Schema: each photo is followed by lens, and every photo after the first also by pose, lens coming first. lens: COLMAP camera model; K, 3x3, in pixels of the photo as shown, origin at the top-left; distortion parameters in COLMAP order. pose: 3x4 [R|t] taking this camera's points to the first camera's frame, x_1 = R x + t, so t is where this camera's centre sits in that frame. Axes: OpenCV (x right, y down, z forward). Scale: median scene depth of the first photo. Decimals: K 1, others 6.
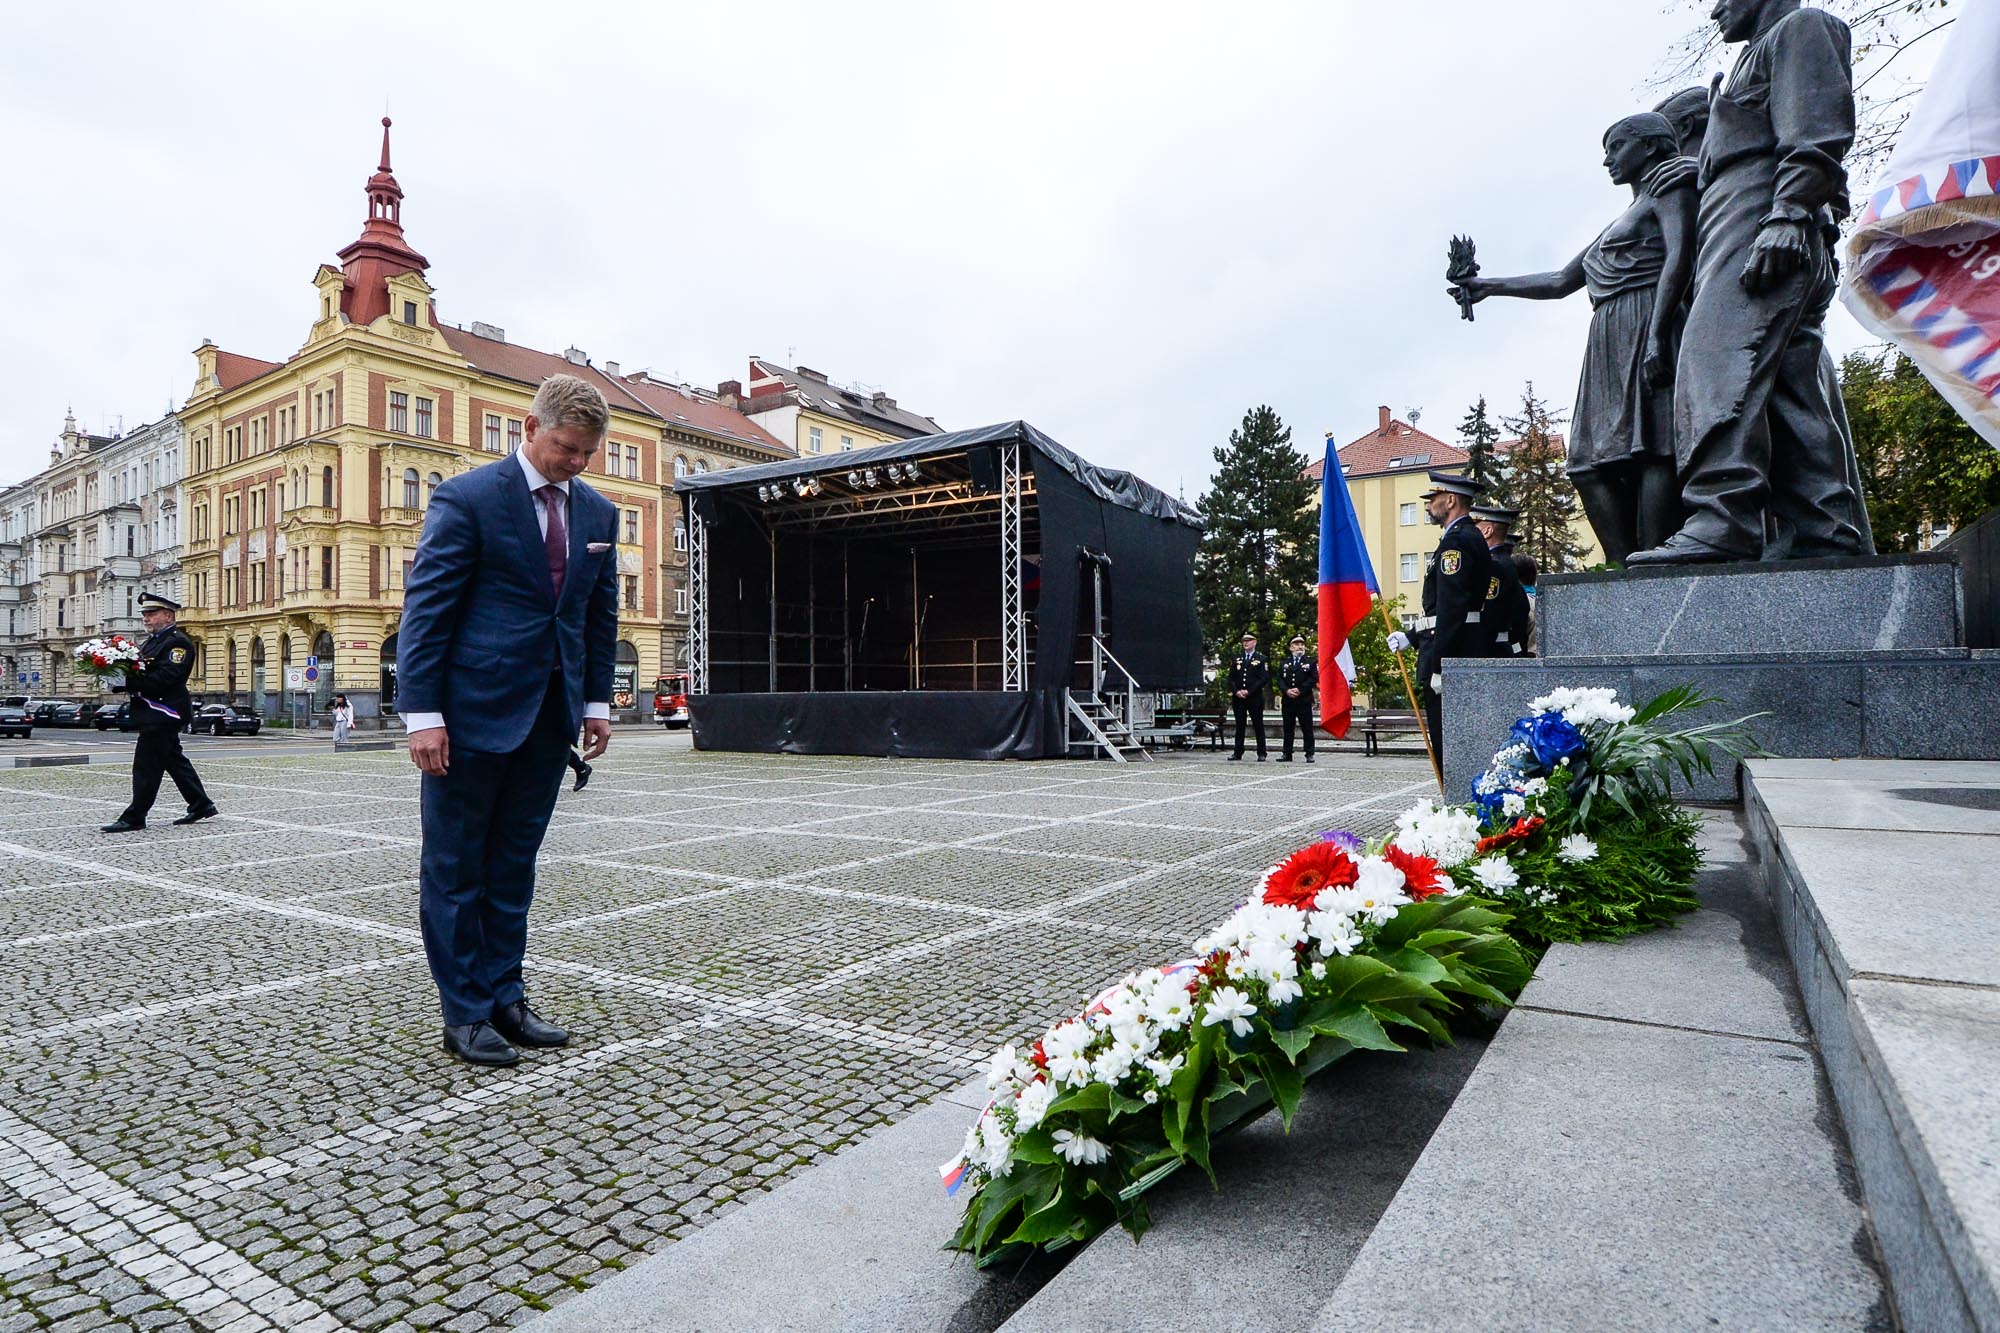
lens RADIAL K [[1050.9, 0, 982.6], [0, 1050.9, 672.6], [0, 0, 1]] dist [-0.008543, -0.015288]
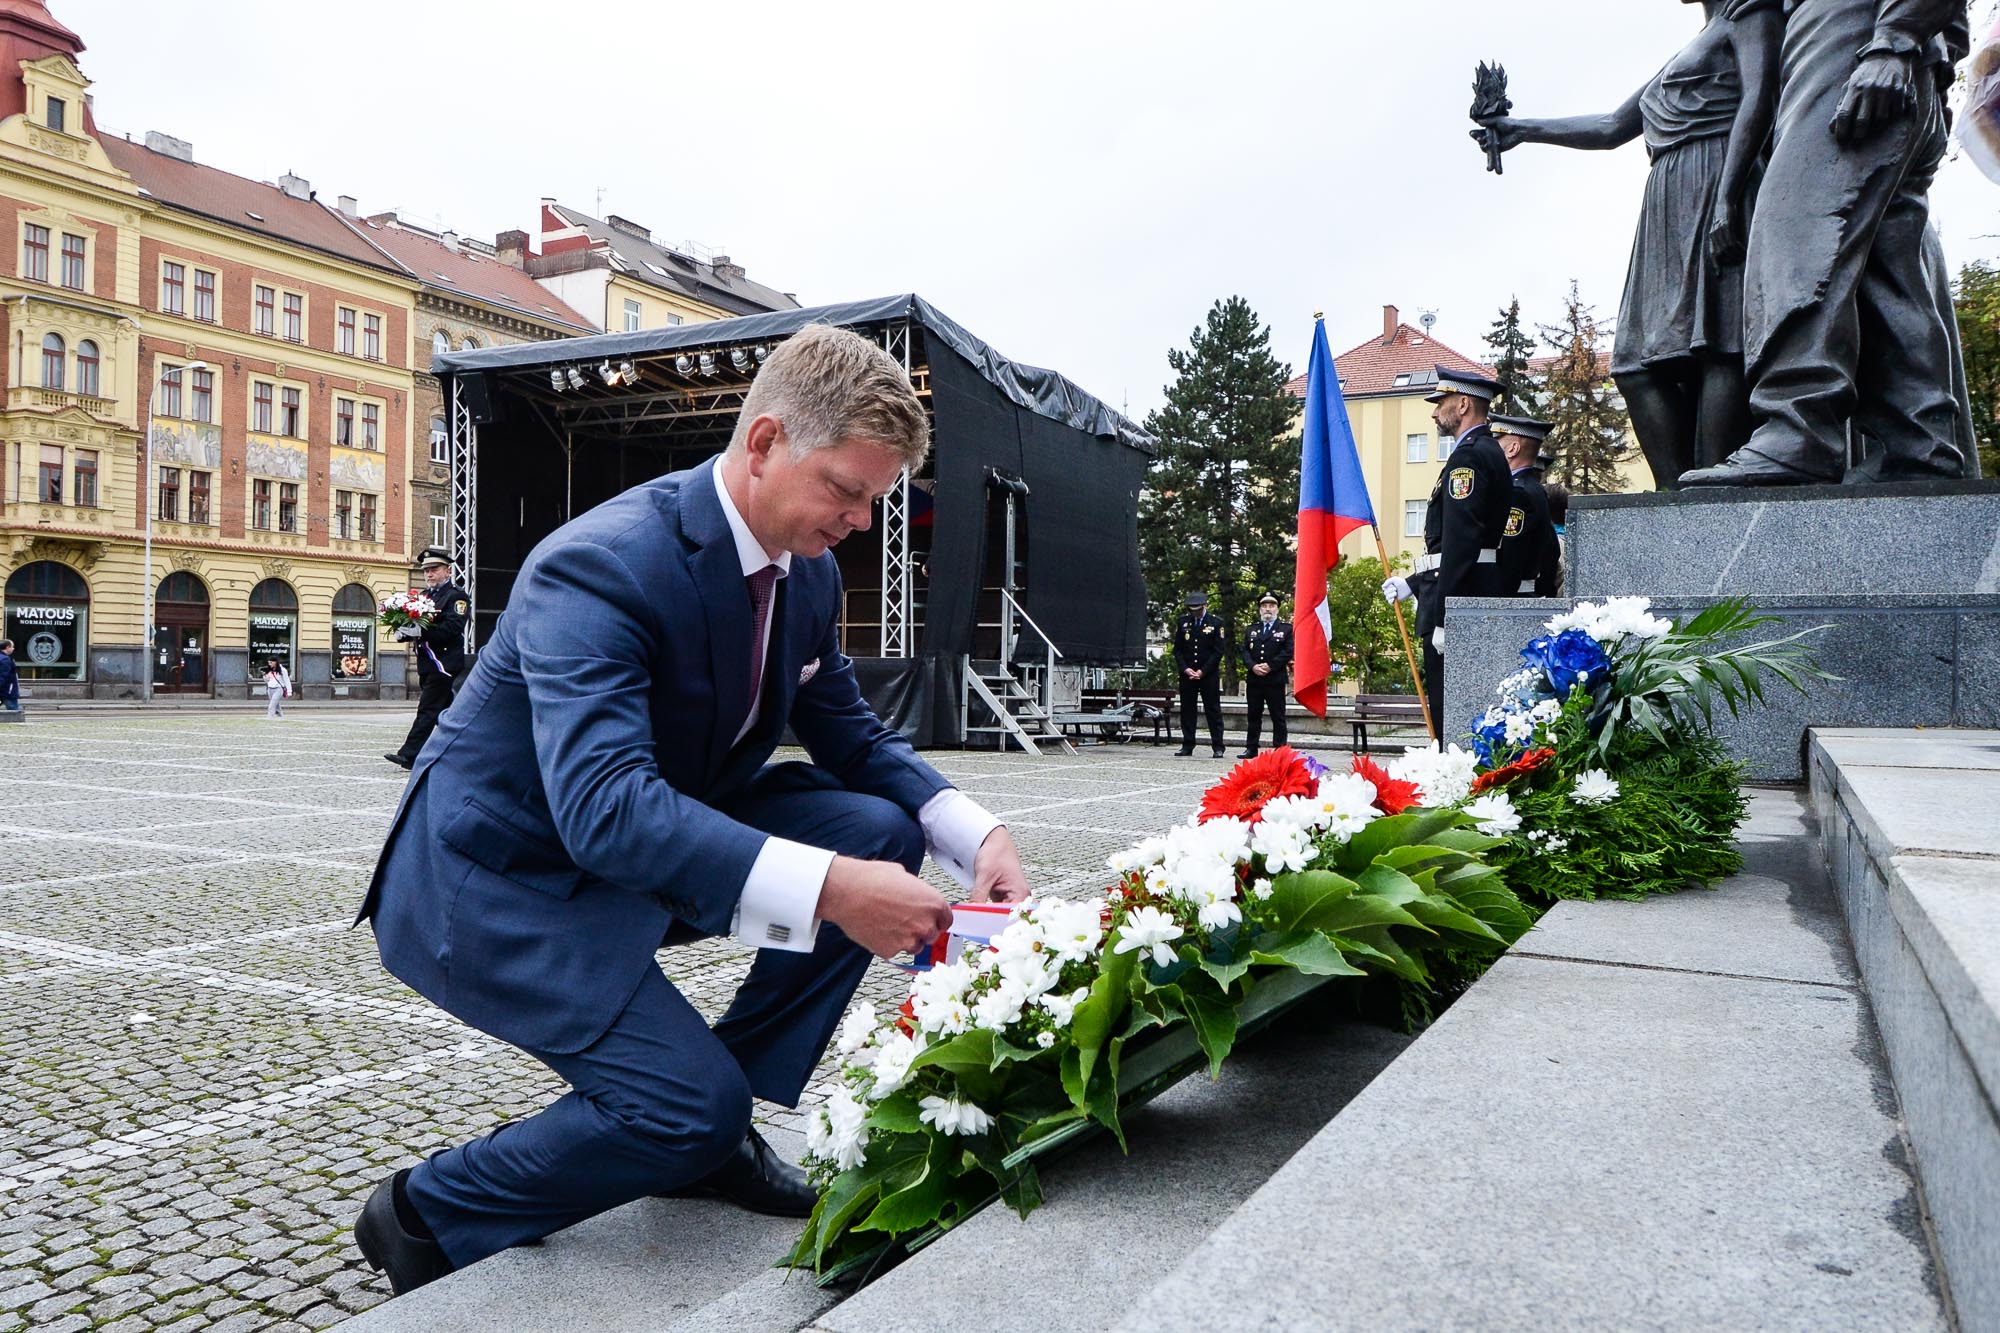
lens RADIAL K [[1412.5, 0, 970.8], [0, 1412.5, 671.5], [0, 0, 1]] dist [-0.018286, -0.004959]
pose [[0.996276, 0.023218, 0.083039, 0.002704], [-0.024791, 0.999531, 0.017969, 0.026079], [-0.082582, -0.019960, 0.996384, -0.007494]]
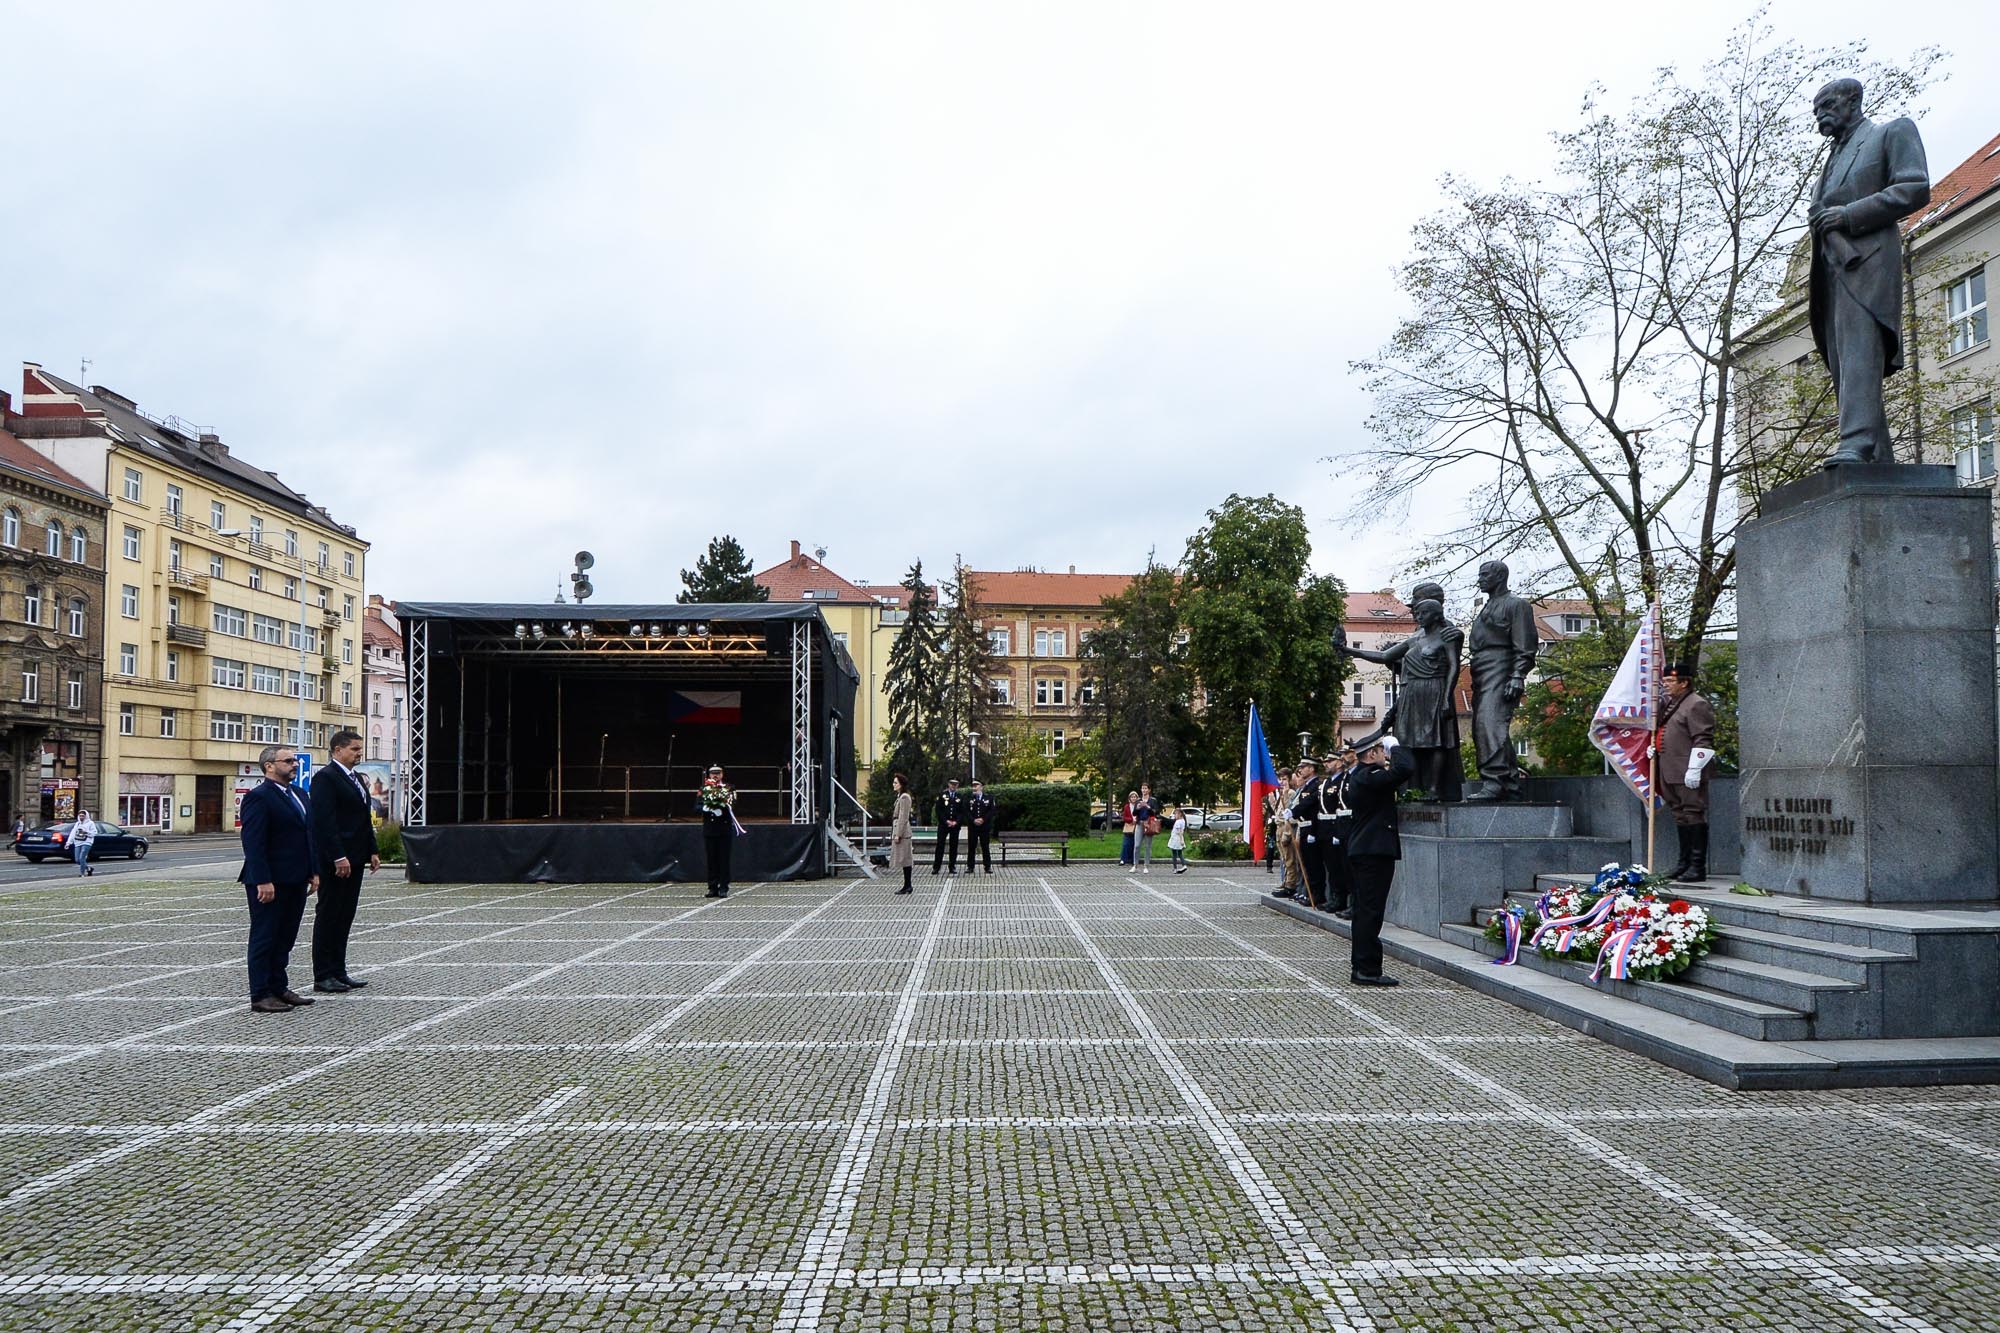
lens RADIAL K [[1050.9, 0, 967.4], [0, 1050.9, 769.9], [0, 0, 1]] dist [-0.008543, -0.015288]
pose [[0.832320, 0.017858, 0.554008, -1.614901], [-0.015045, 0.999840, -0.009626, -0.118546], [-0.554091, -0.000323, 0.832456, -0.409448]]
